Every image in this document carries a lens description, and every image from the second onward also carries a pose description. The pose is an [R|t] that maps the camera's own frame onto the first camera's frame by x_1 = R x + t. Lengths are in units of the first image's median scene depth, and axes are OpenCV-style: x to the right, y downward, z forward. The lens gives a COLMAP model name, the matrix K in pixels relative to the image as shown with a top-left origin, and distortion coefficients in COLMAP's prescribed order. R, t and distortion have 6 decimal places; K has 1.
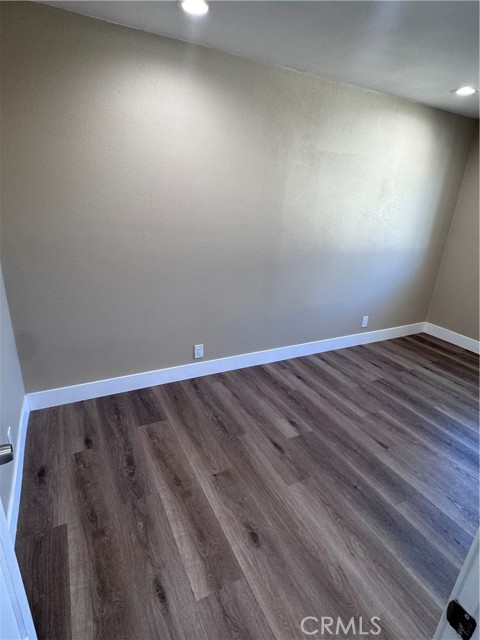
lens RADIAL K [[340.6, 0, 236.4], [0, 340.6, 317.3], [0, 0, 1]] dist [-0.002814, 0.002598]
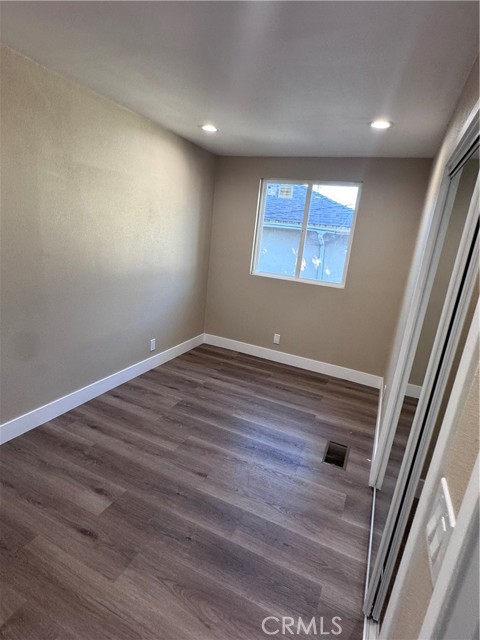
lens RADIAL K [[340.6, 0, 239.5], [0, 340.6, 316.6], [0, 0, 1]] dist [-0.002814, 0.002598]
pose [[0.779935, -0.134432, 0.611253, -0.014525], [0.160671, 0.986935, 0.012045, -0.053868], [-0.604886, 0.088816, 0.791344, 0.113900]]
